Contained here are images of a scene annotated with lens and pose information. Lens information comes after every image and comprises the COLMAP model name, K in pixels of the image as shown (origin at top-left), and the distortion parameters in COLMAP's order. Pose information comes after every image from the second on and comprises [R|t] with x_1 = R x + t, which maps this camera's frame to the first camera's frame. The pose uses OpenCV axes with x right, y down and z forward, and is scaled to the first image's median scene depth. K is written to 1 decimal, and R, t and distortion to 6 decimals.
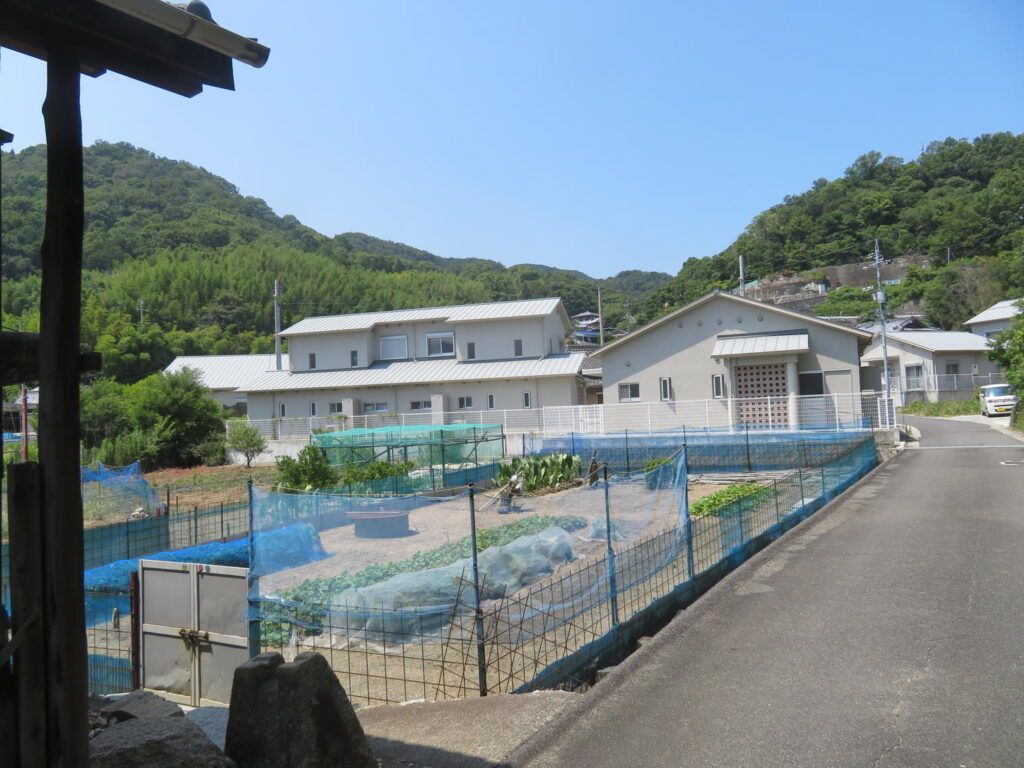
lens RADIAL K [[736.6, 0, 512.0], [0, 736.6, 384.0], [0, 0, 1]] dist [-0.003696, 0.005307]
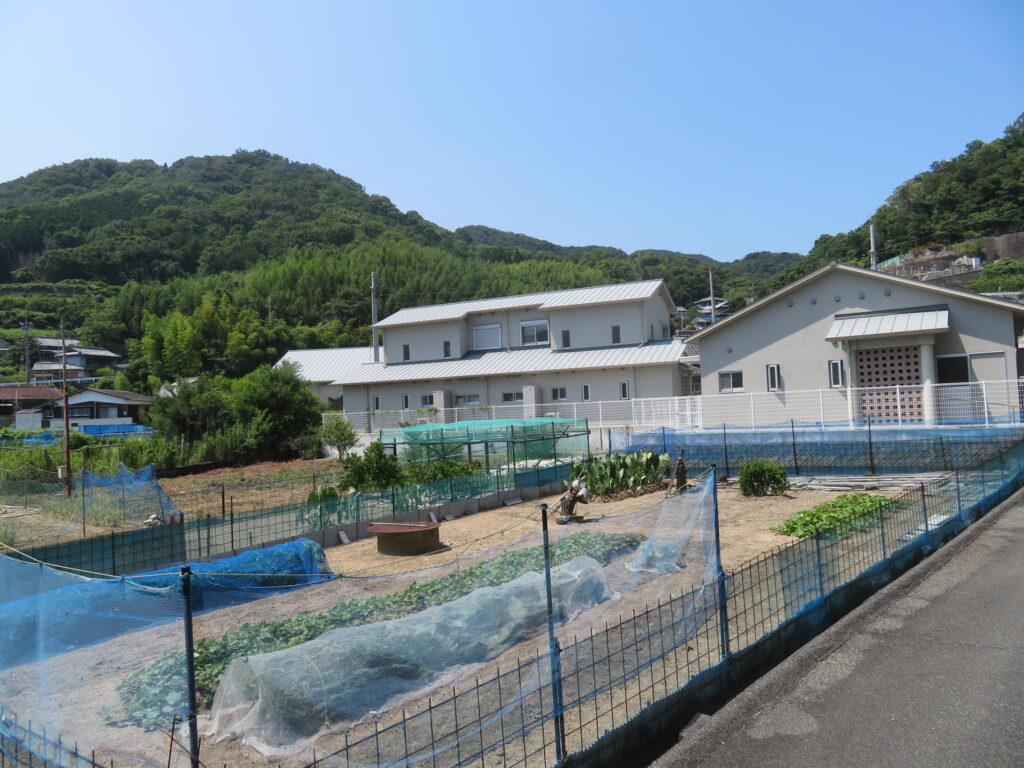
lens RADIAL K [[737.2, 0, 512.0], [0, 737.2, 384.0], [0, 0, 1]] dist [-0.004620, 0.007734]
pose [[0.986150, -0.010075, -0.165548, 0.008823], [0.012470, 0.999832, 0.013432, -0.000222], [0.165384, -0.015311, 0.986110, 0.015899]]
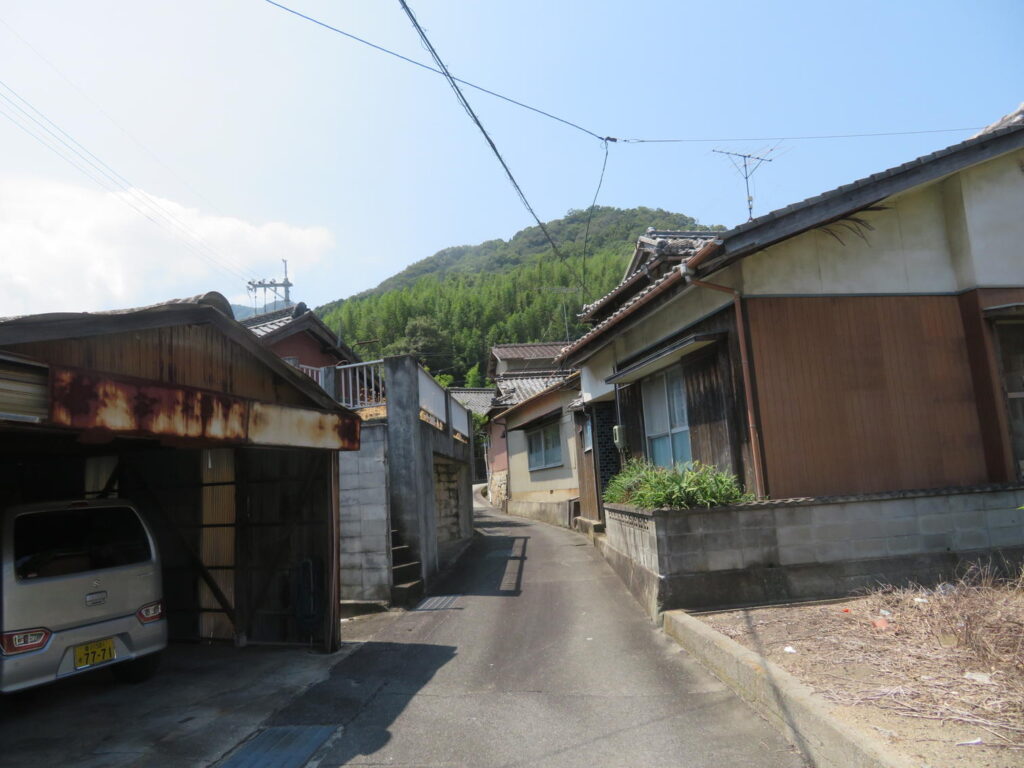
lens RADIAL K [[732.7, 0, 512.0], [0, 732.7, 384.0], [0, 0, 1]] dist [-0.006857, 0.008987]
pose [[0.728443, -0.110994, -0.676056, 0.151099], [0.067609, 0.993619, -0.090282, 0.006960], [0.681762, 0.020057, 0.731299, 0.536456]]
